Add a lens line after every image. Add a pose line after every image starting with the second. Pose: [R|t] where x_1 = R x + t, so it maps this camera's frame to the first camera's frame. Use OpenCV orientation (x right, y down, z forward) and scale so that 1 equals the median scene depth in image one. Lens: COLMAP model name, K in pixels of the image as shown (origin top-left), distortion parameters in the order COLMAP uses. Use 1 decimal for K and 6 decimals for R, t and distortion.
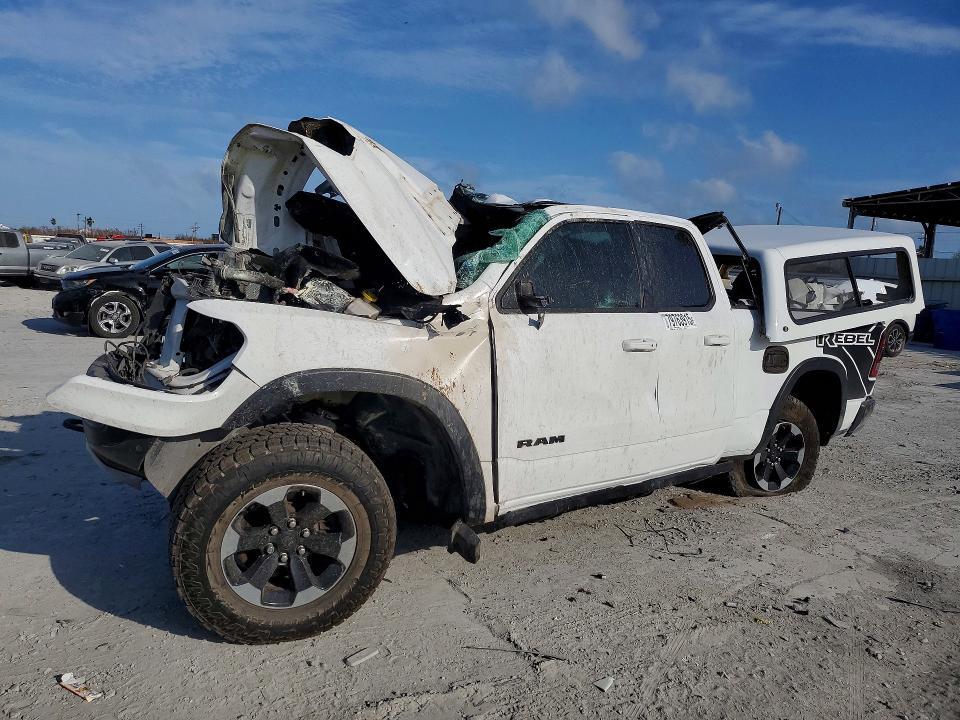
lens RADIAL K [[709.8, 0, 482.2], [0, 709.8, 362.5], [0, 0, 1]] dist [0.047337, 0.005082]
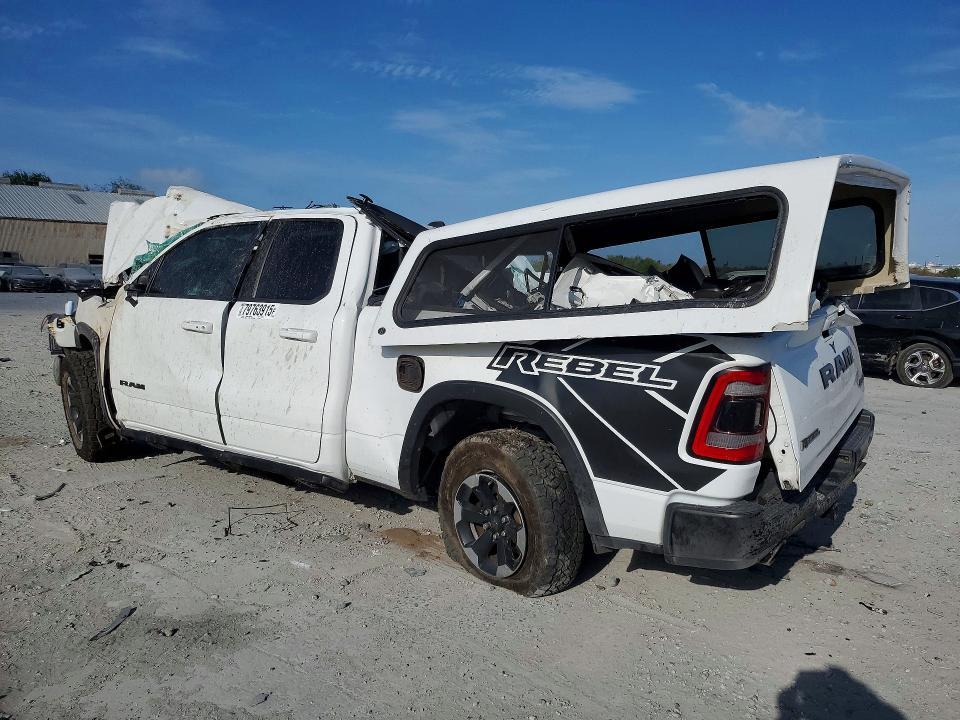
lens RADIAL K [[709.8, 0, 482.2], [0, 709.8, 362.5], [0, 0, 1]] dist [0.047337, 0.005082]
pose [[0.300134, 0.065273, -0.951661, 1.144275], [-0.132273, 0.990866, 0.026246, -0.045270], [0.944682, 0.118002, 0.306026, 0.828292]]
